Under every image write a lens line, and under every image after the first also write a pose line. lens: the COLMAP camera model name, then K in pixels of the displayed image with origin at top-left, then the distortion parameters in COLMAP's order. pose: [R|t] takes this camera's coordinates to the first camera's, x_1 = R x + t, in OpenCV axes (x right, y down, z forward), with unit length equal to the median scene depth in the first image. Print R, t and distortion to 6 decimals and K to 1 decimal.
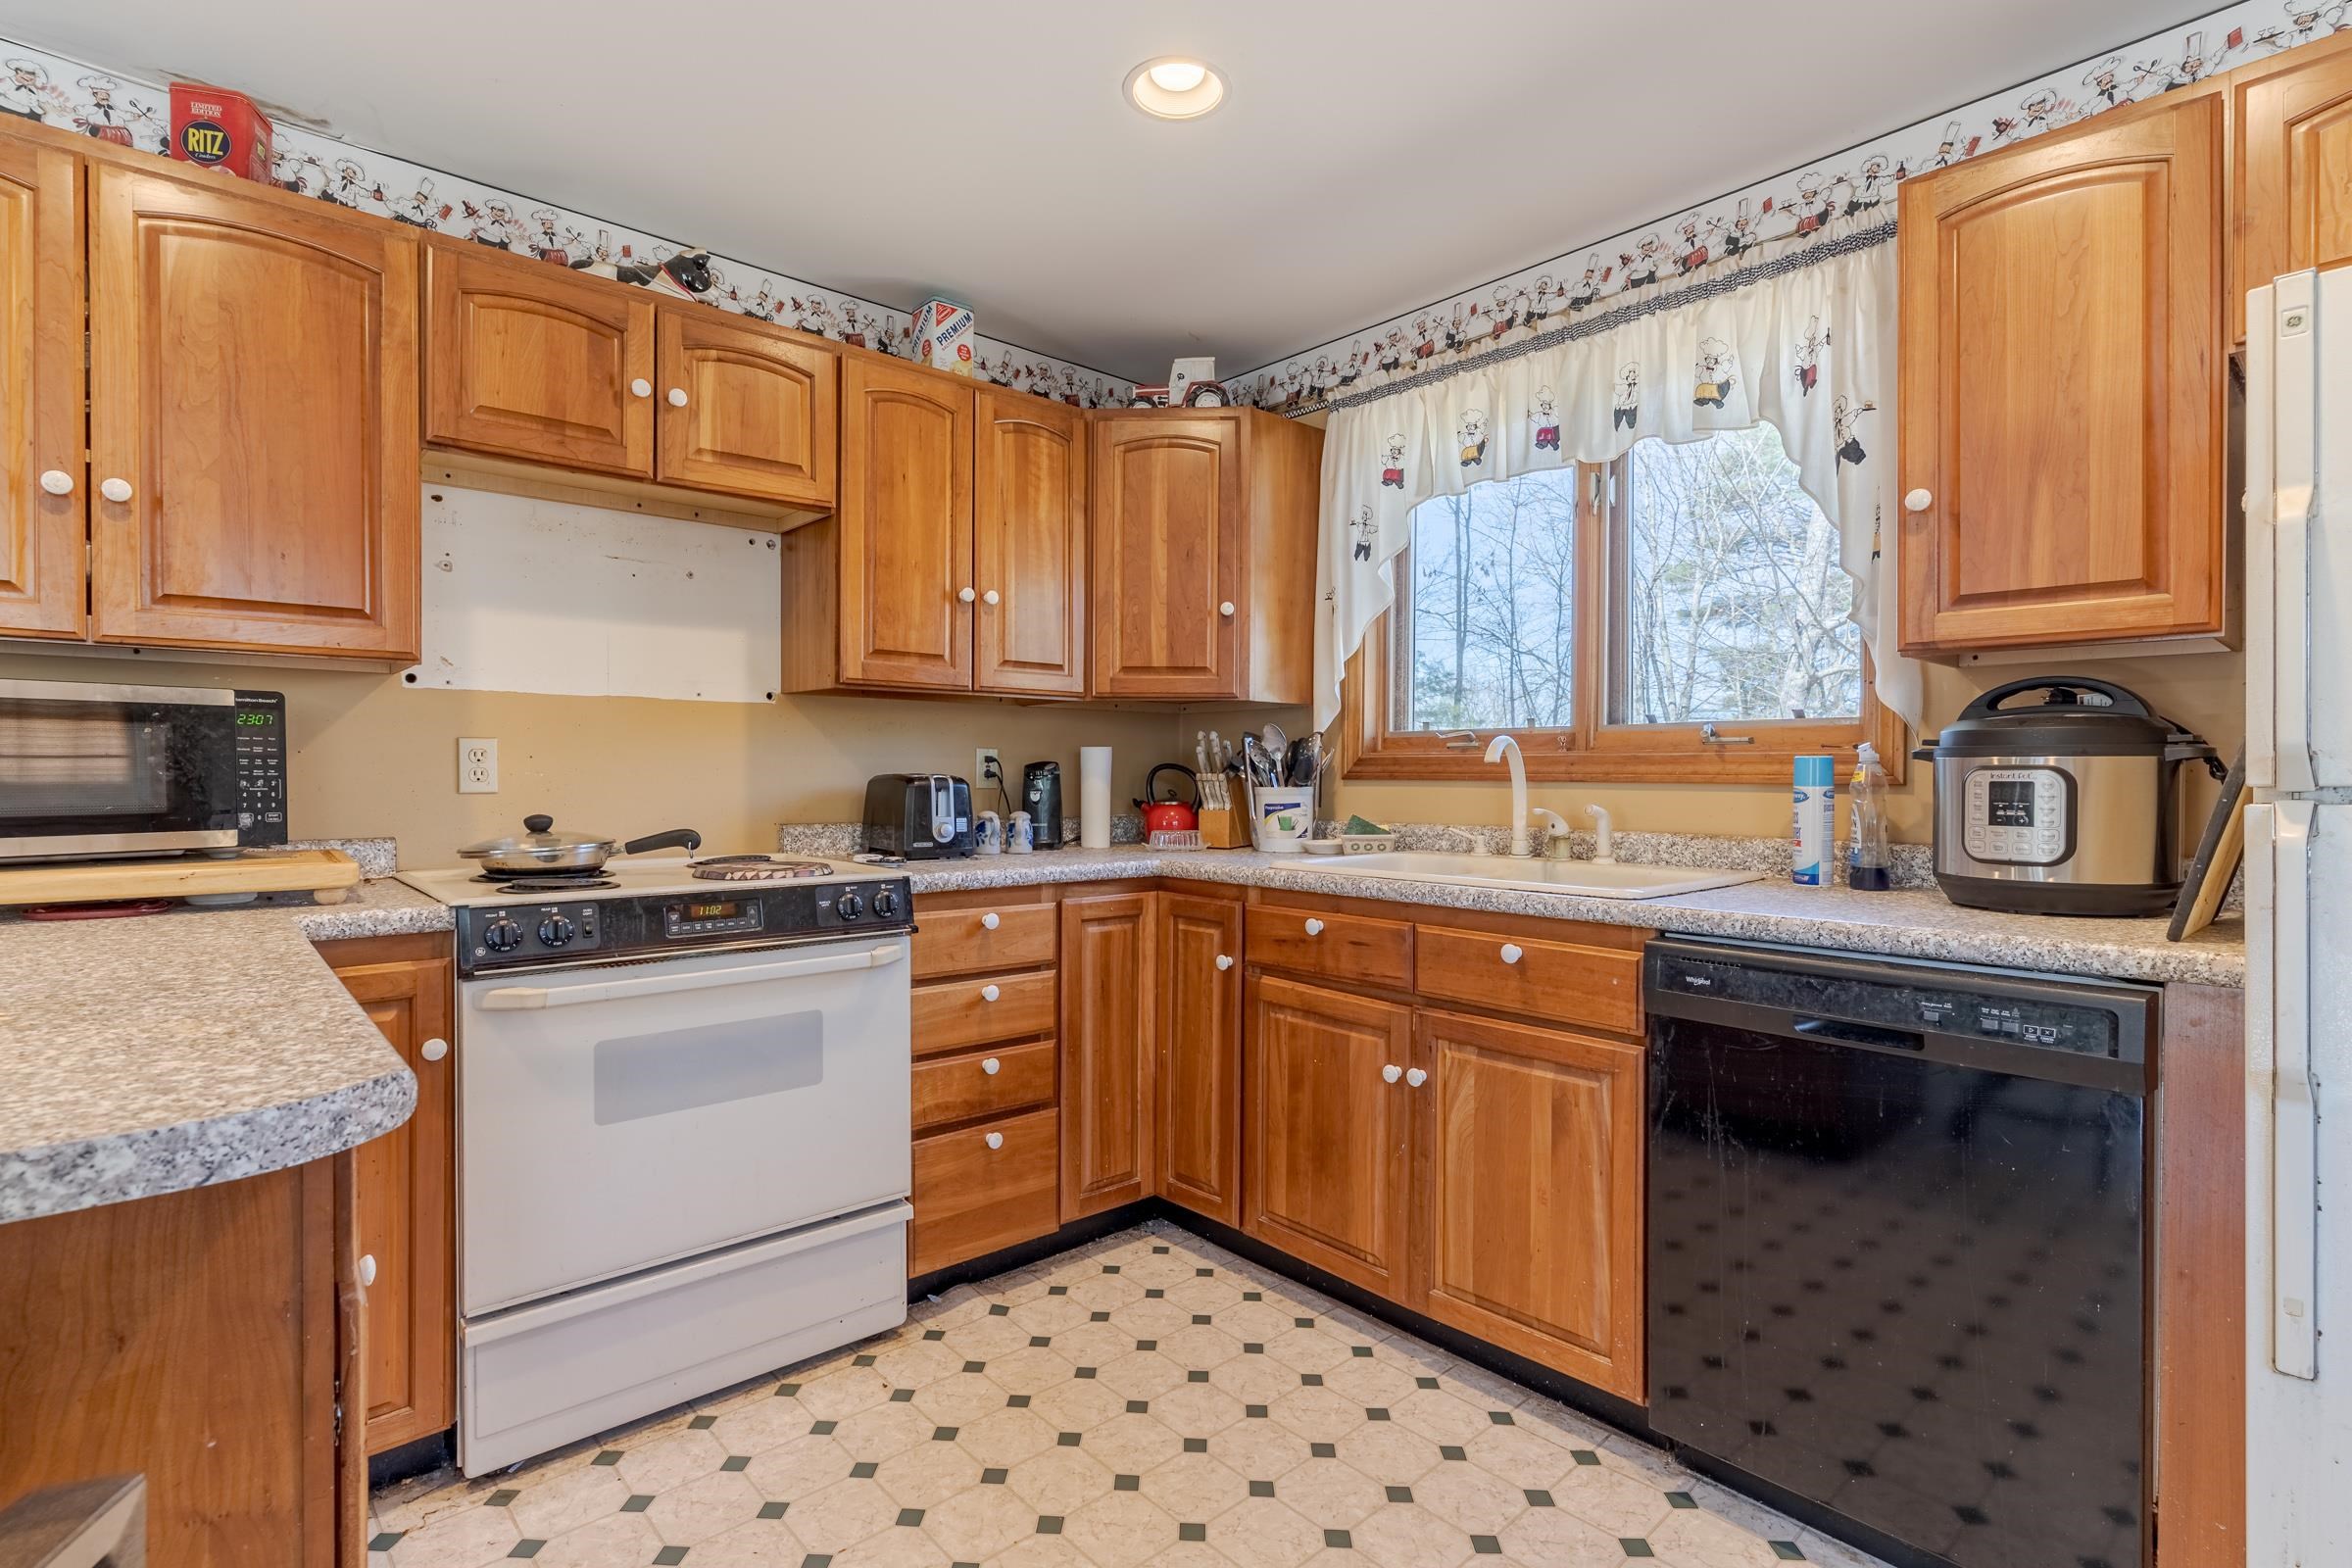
lens RADIAL K [[1116.7, 0, 1162.7], [0, 1116.7, 775.0], [0, 0, 1]] dist [-0.004334, 0.001143]
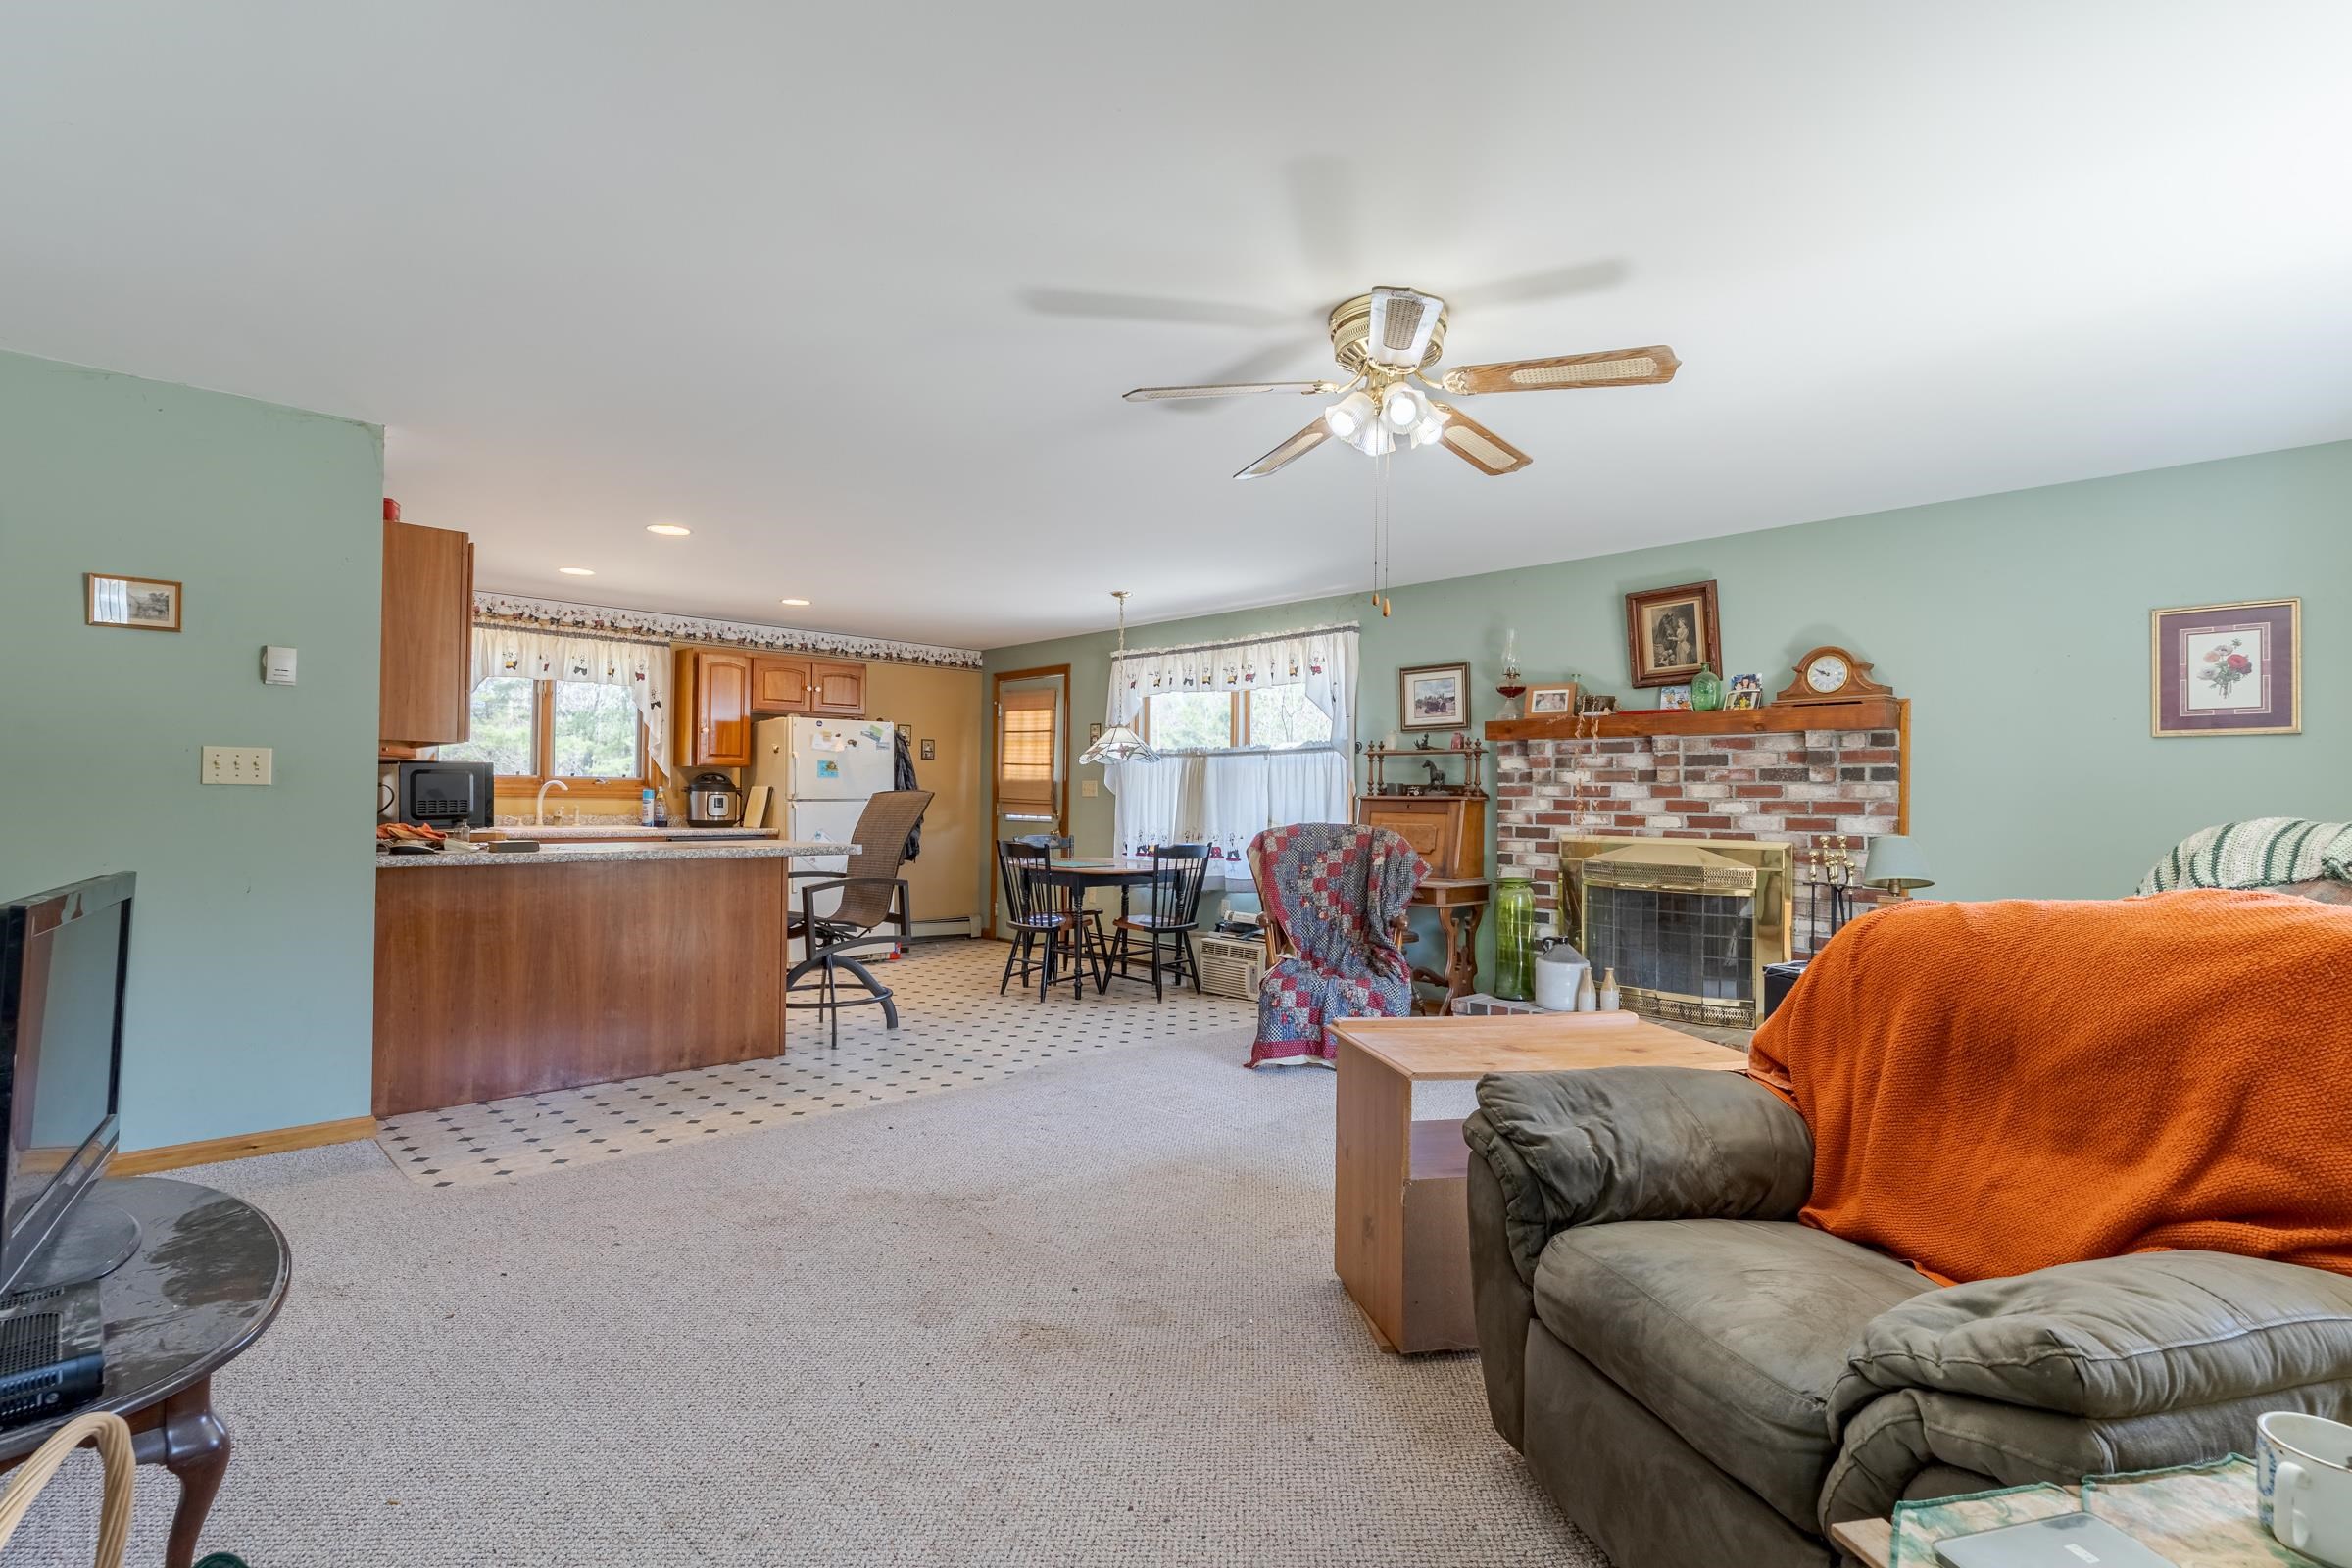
lens RADIAL K [[1116.7, 0, 1183.2], [0, 1116.7, 784.6], [0, 0, 1]] dist [-0.004334, 0.001143]
pose [[-0.099964, 0.013072, 0.994905, -2.413568], [-0.005596, 0.999890, -0.013700, 0.004258], [-0.994975, -0.006937, -0.099879, -0.246849]]
